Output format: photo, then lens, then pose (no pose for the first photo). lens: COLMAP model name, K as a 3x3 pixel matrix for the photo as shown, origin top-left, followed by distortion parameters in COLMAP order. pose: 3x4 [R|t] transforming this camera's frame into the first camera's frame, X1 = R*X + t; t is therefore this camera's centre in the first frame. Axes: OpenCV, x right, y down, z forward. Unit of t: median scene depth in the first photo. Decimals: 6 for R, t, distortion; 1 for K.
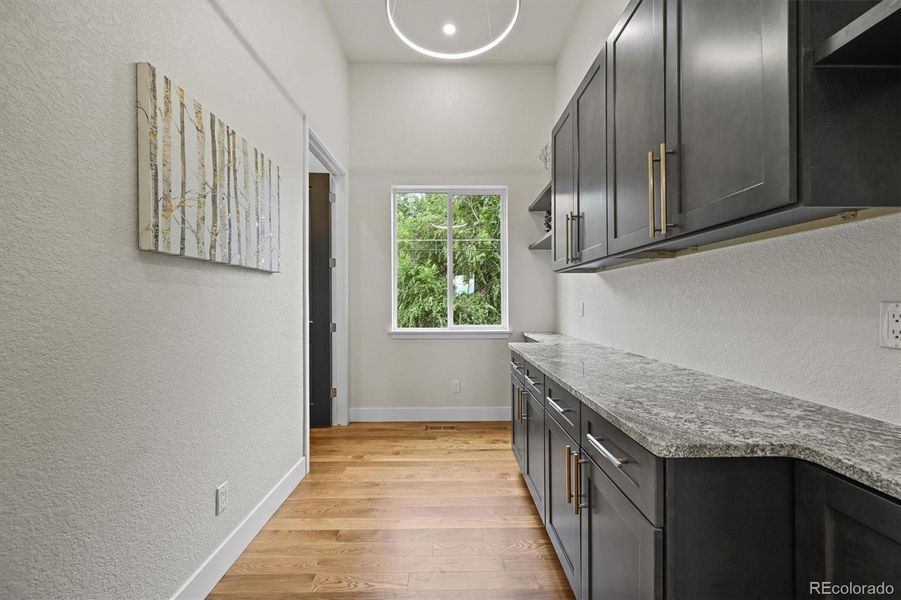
lens RADIAL K [[351.3, 0, 452.1], [0, 351.3, 301.0], [0, 0, 1]] dist [-0.002678, 0.001177]
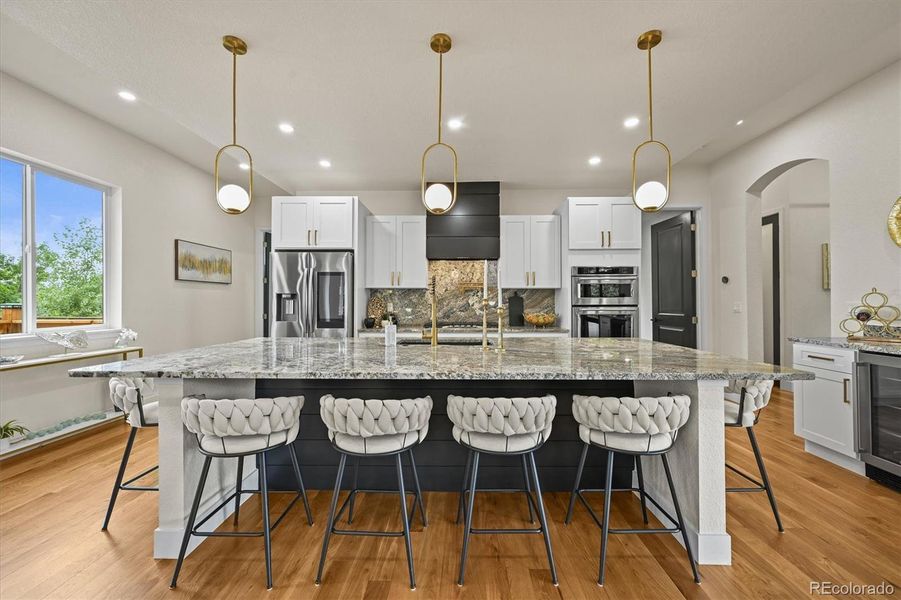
lens RADIAL K [[351.3, 0, 451.7], [0, 351.3, 300.6], [0, 0, 1]] dist [-0.002678, 0.001177]
pose [[-0.031247, -0.001757, -0.999510, 3.323041], [0.005774, 0.999981, -0.001938, -0.027823], [0.999495, -0.005832, -0.031236, -3.200103]]
